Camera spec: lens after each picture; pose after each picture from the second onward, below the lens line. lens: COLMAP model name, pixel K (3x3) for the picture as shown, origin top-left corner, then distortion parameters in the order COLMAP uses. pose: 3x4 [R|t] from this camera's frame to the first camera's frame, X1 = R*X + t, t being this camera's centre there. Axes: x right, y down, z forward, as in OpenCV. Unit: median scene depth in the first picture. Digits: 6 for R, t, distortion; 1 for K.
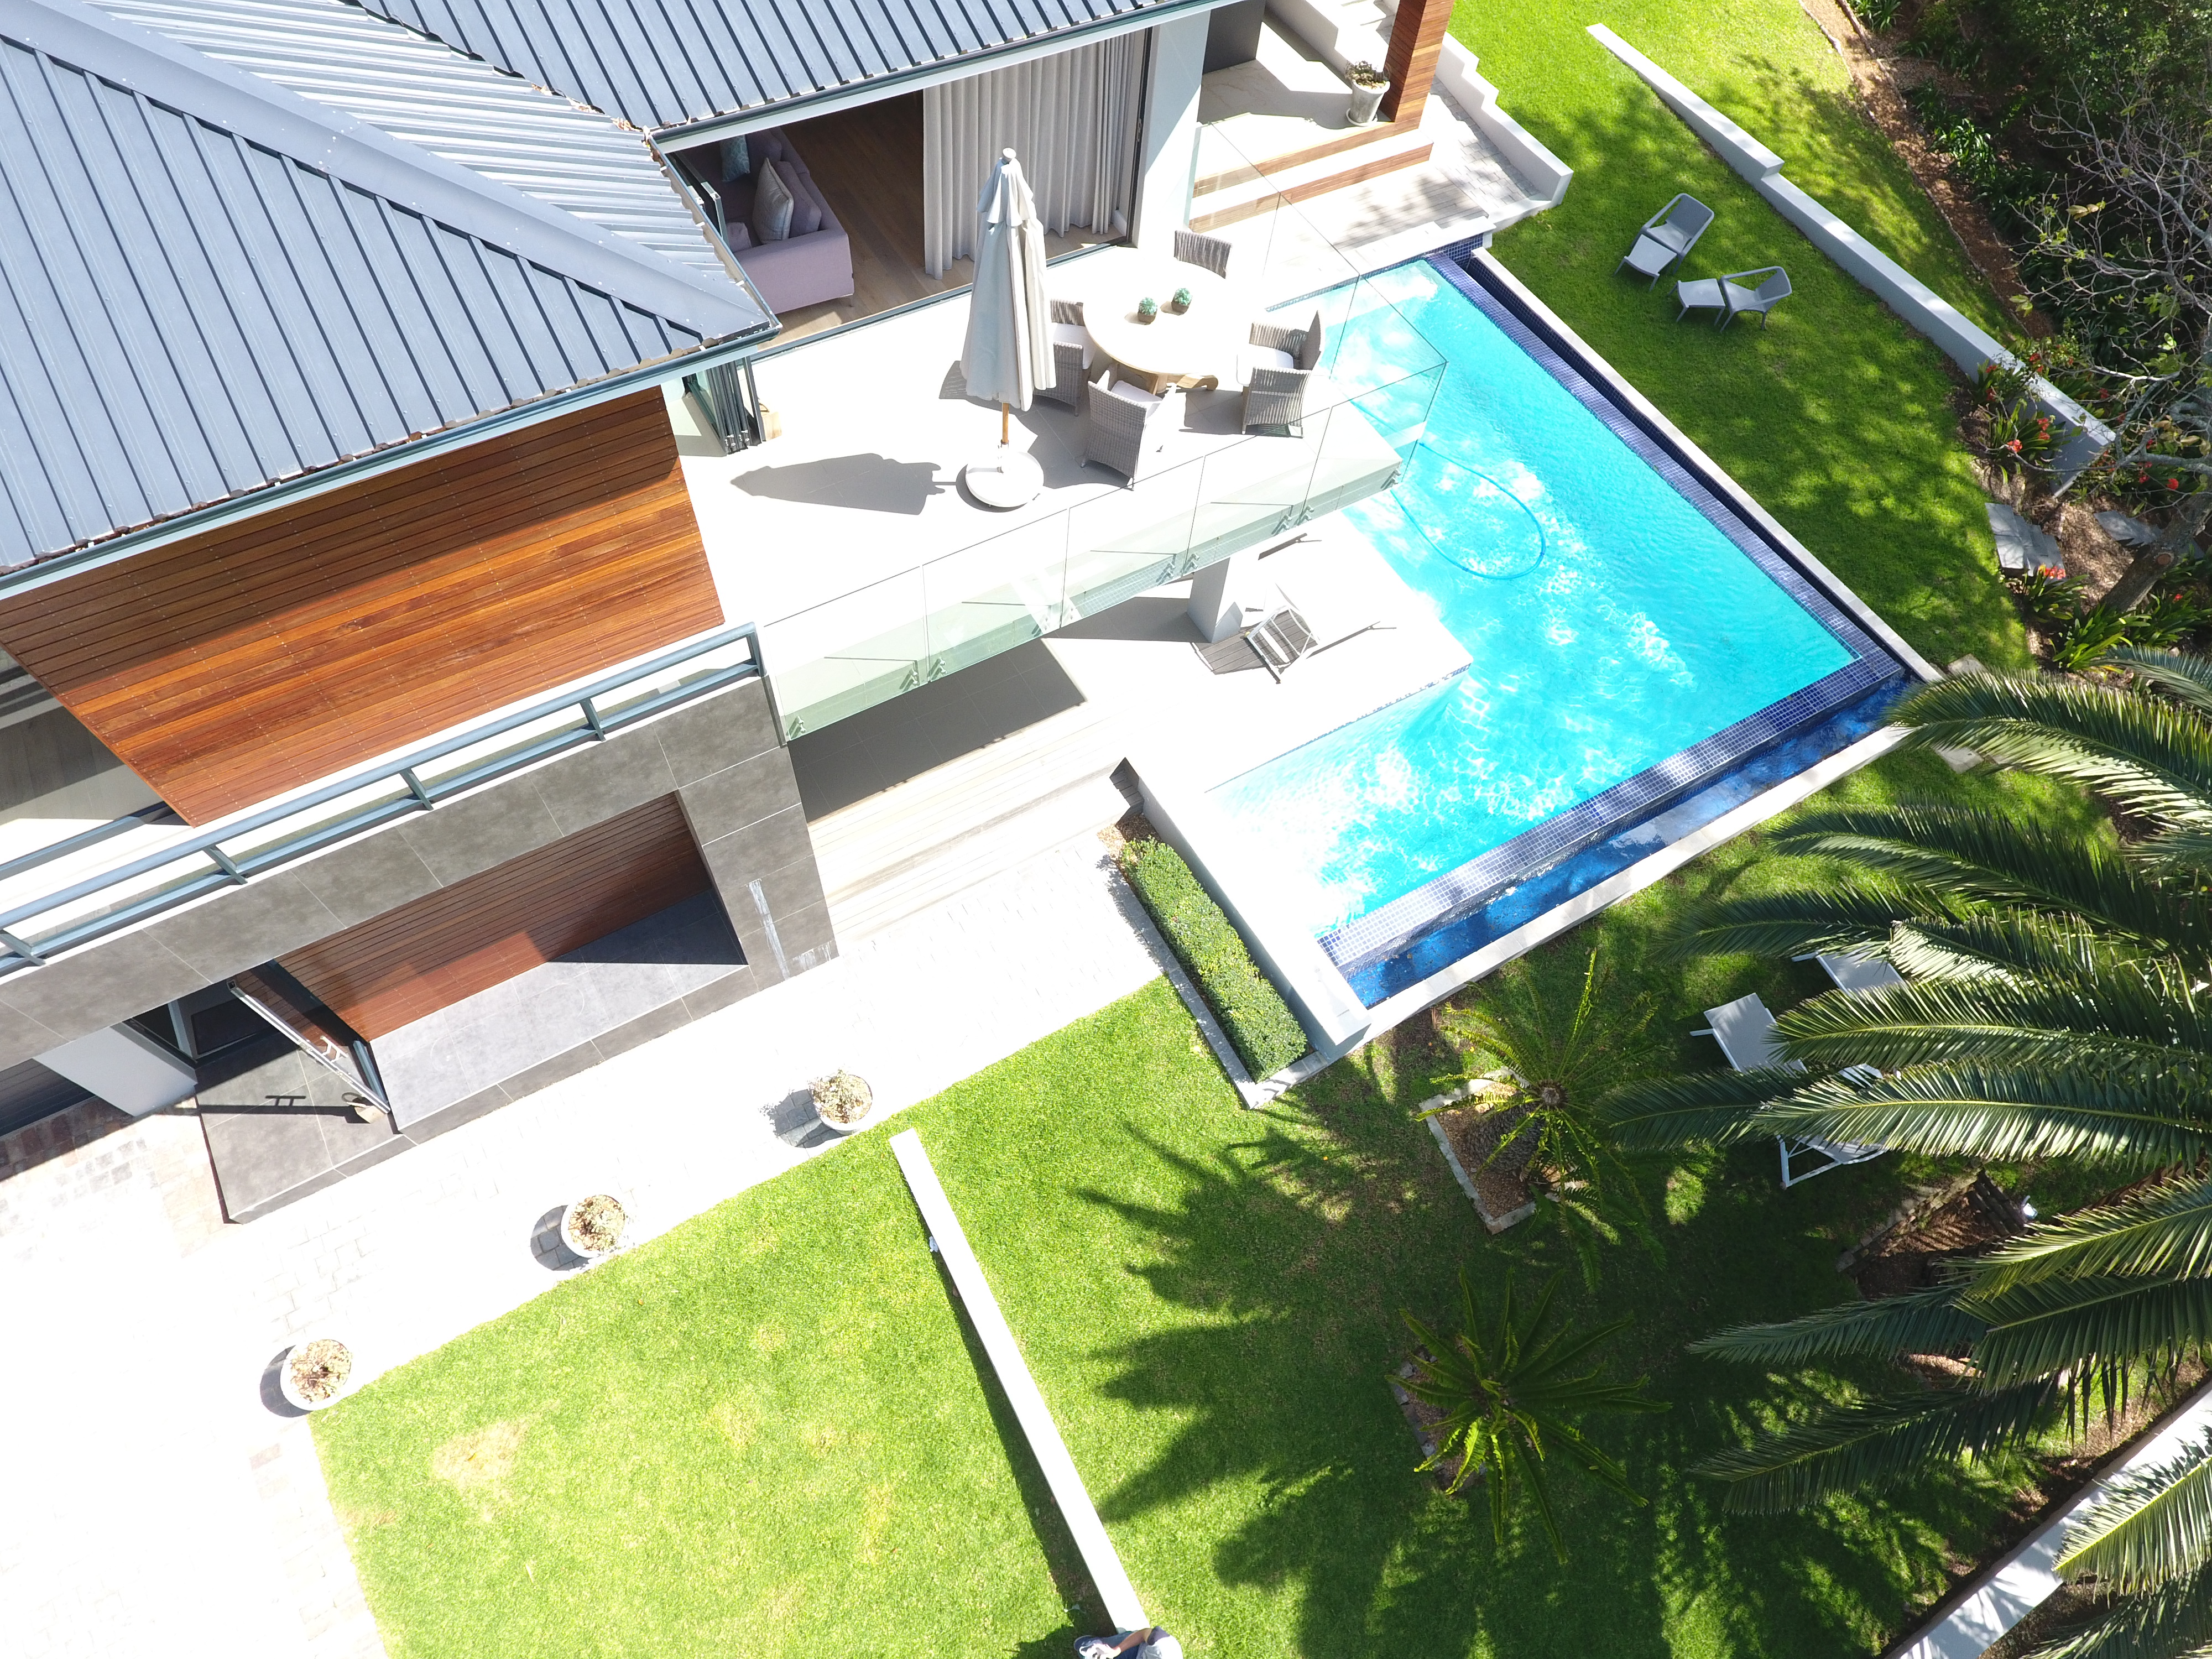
lens RADIAL K [[1298.6, 0, 1081.1], [0, 1298.6, 812.1], [0, 0, 1]] dist [-0.006467, 0.000418]
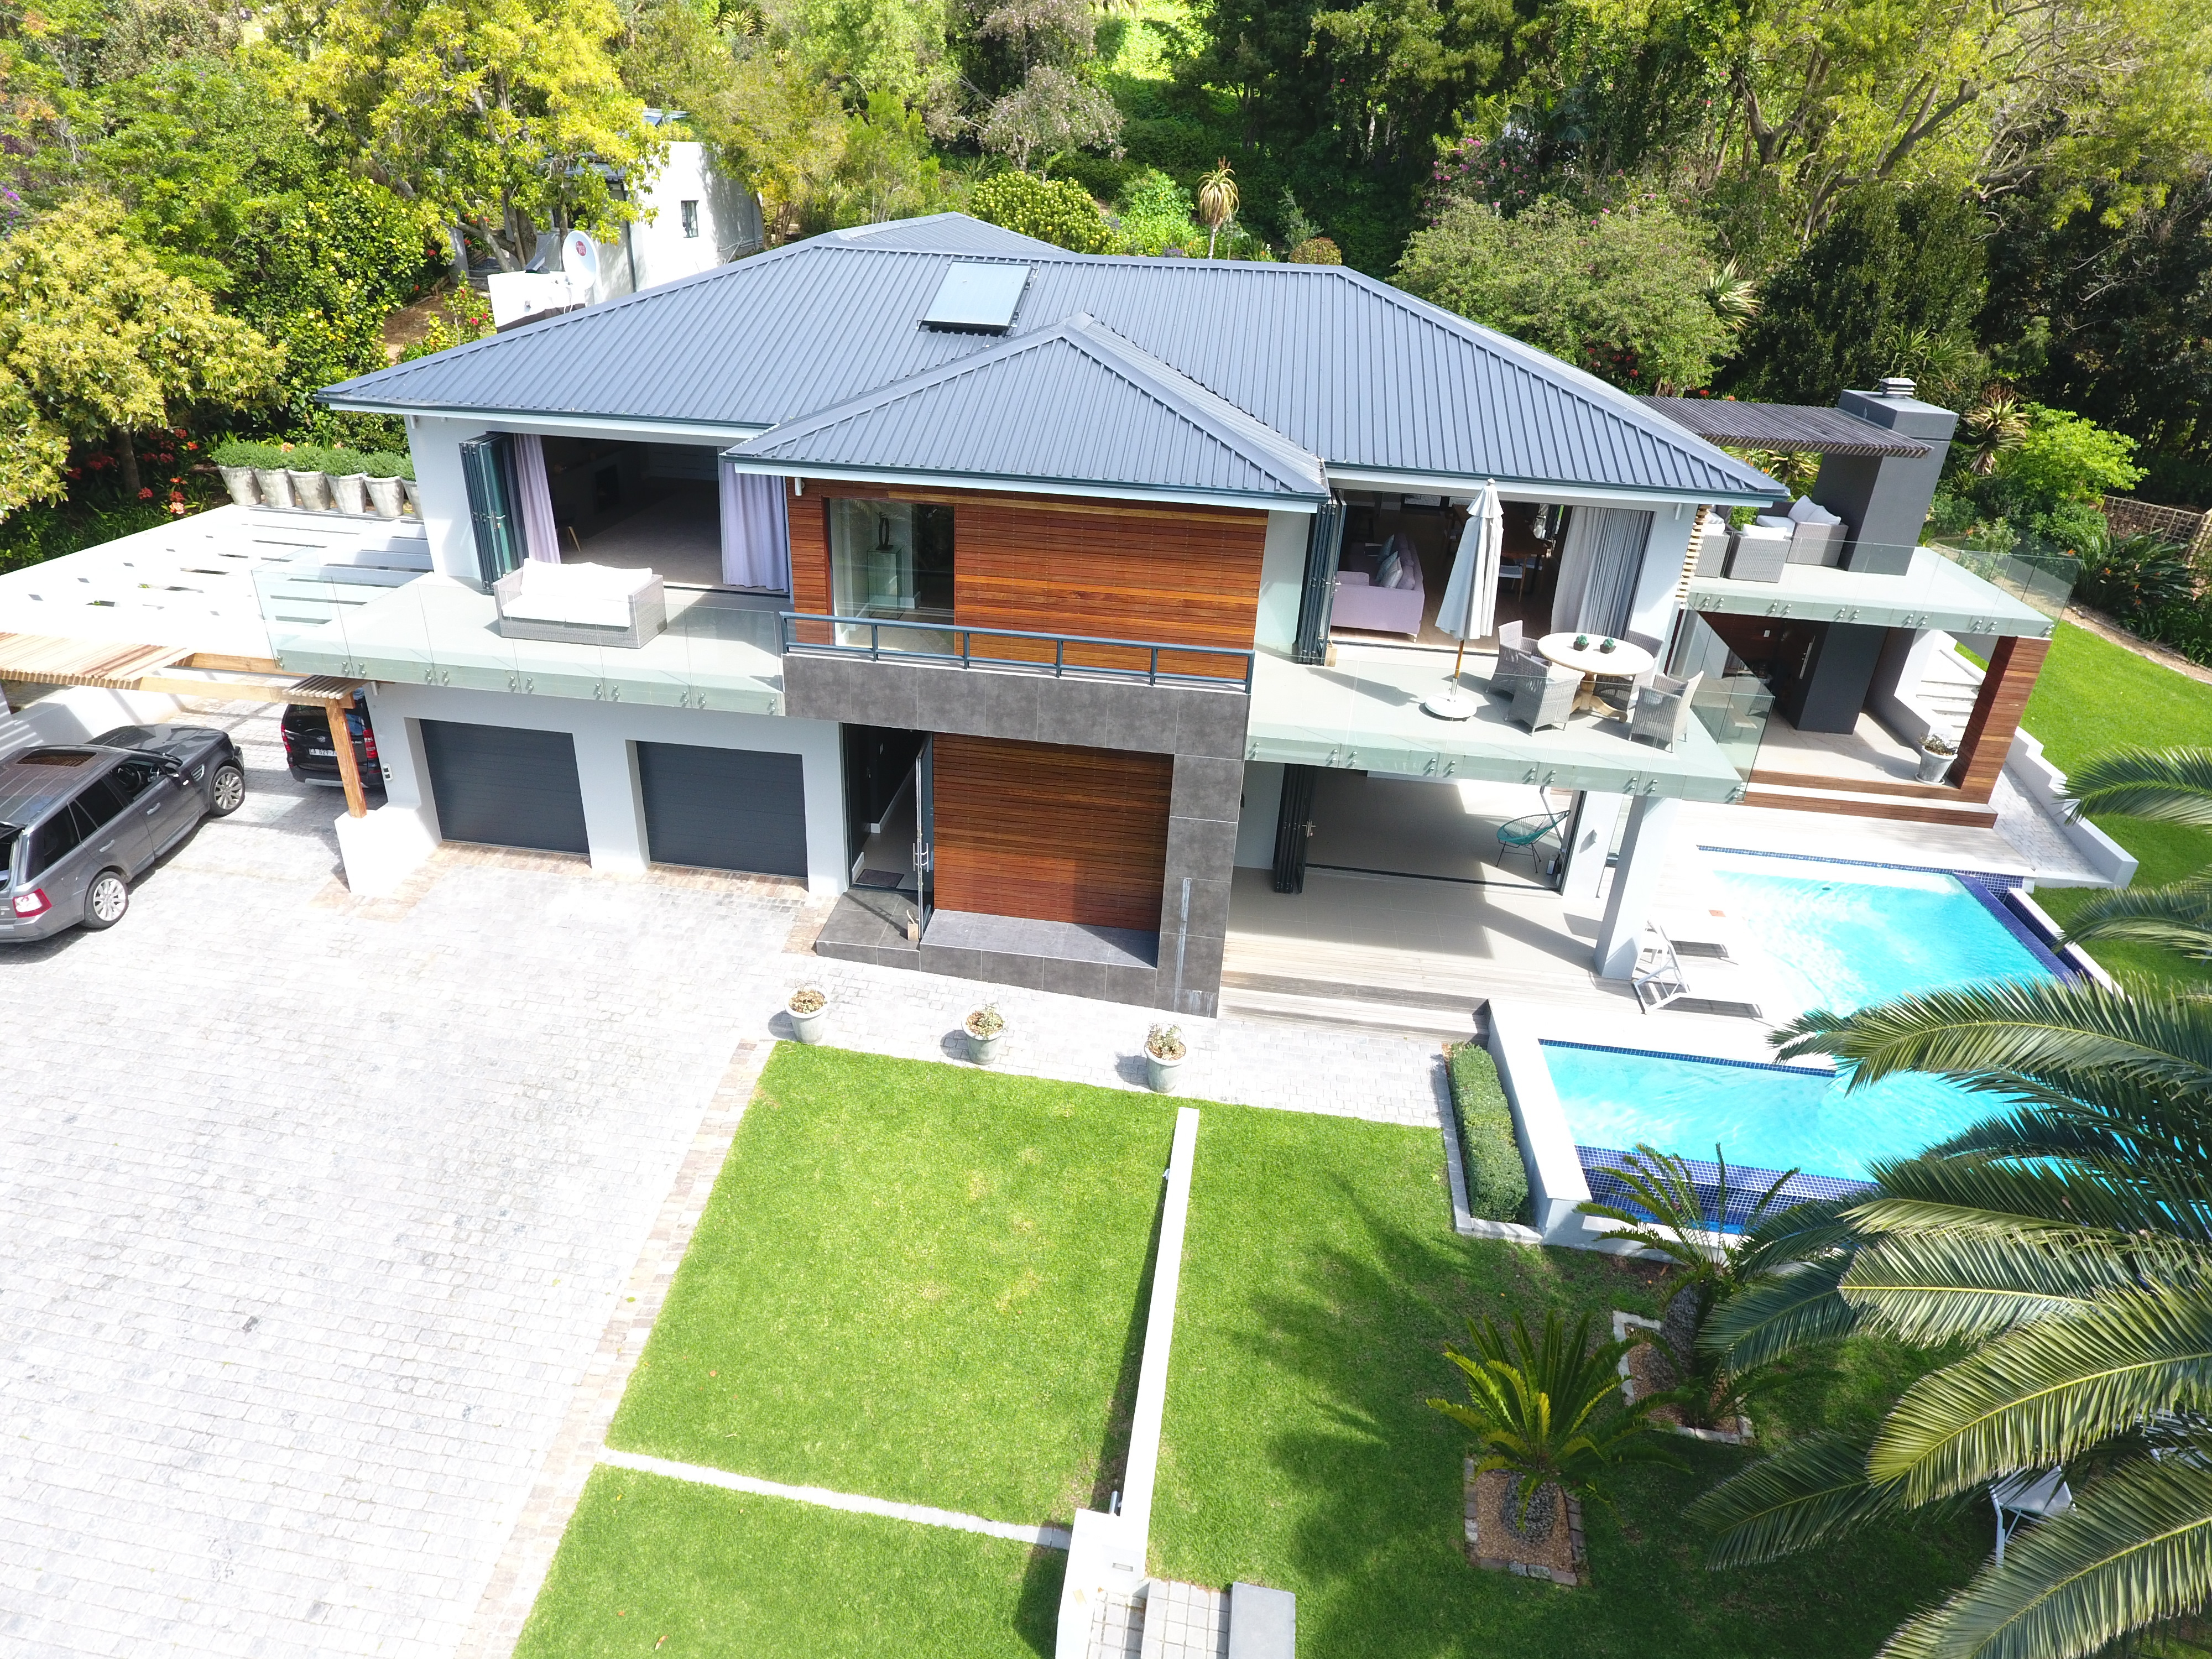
lens RADIAL K [[1301.6, 0, 1083.0], [0, 1301.6, 815.5], [0, 0, 1]] dist [-0.007839, 0.000945]
pose [[0.793000, 0.254758, -0.553398, 0.406965], [-0.522193, 0.752110, -0.402050, 0.581831], [0.313791, 0.607806, 0.729457, -0.158965]]
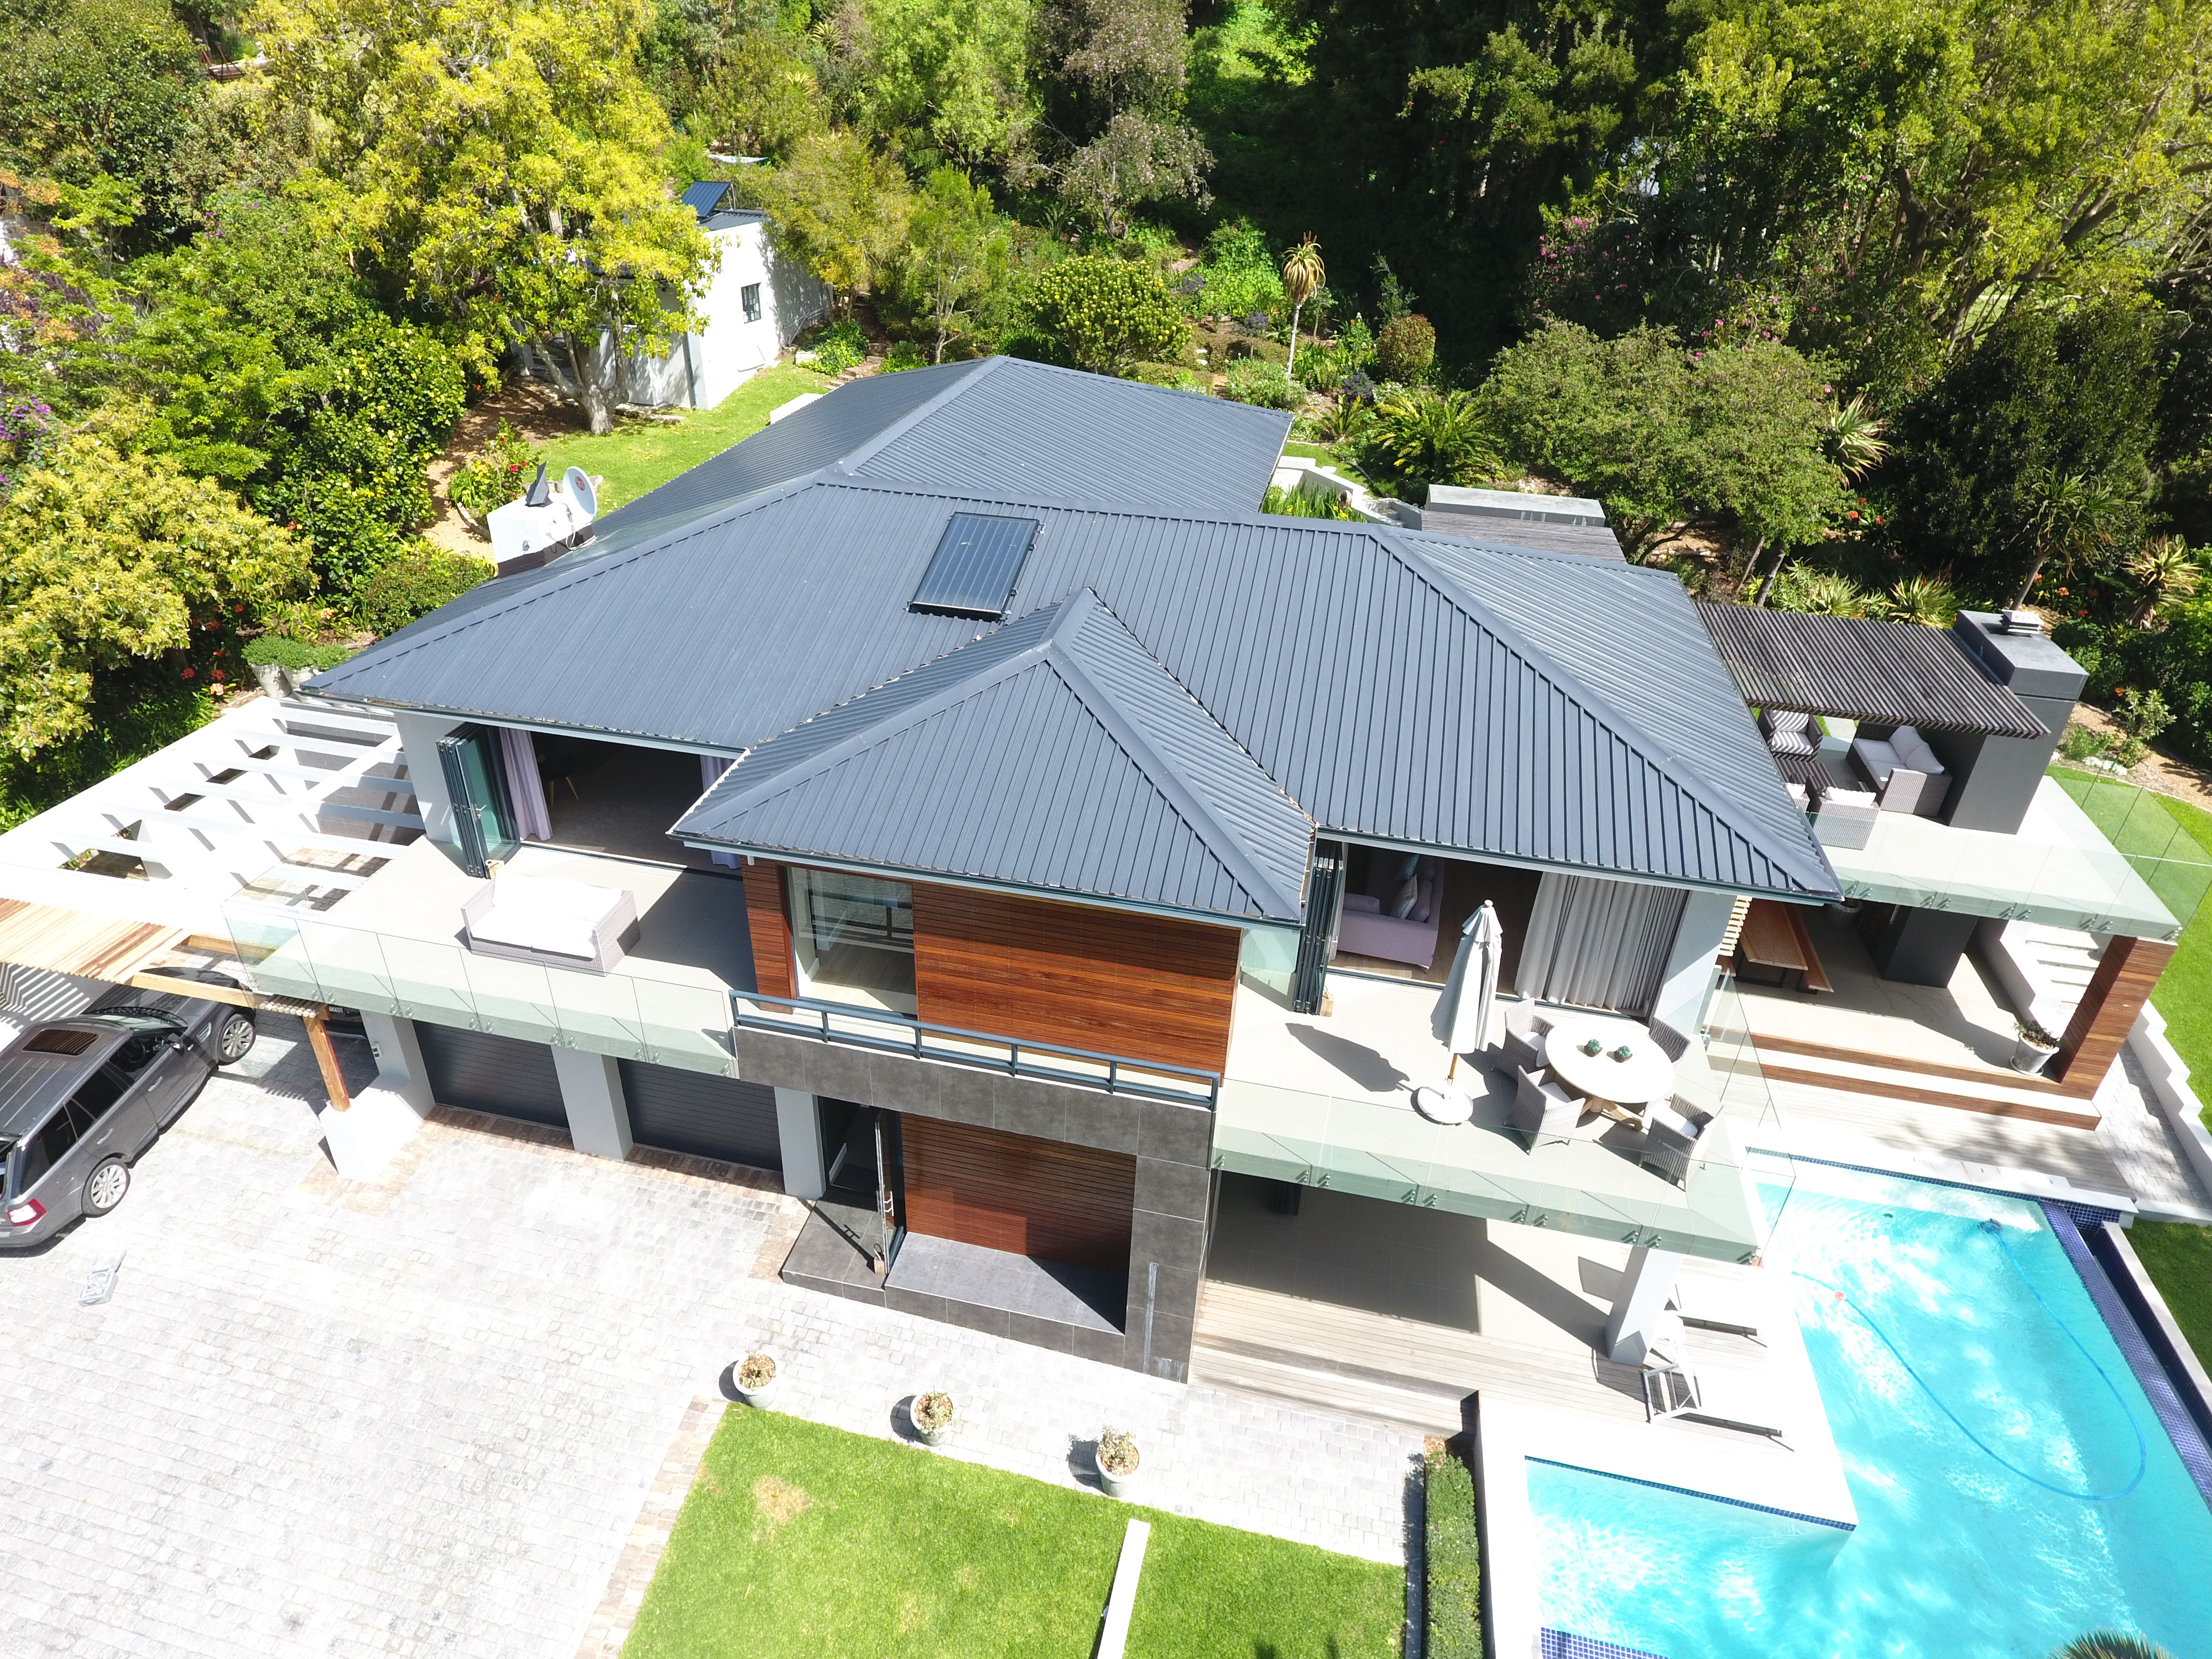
lens RADIAL K [[1298.6, 0, 1081.1], [0, 1298.6, 812.1], [0, 0, 1]] dist [-0.006467, 0.000418]
pose [[0.731653, 0.313071, -0.605533, 0.344524], [-0.577758, 0.756227, -0.307110, 0.141390], [0.361773, 0.574549, 0.734176, -0.311249]]
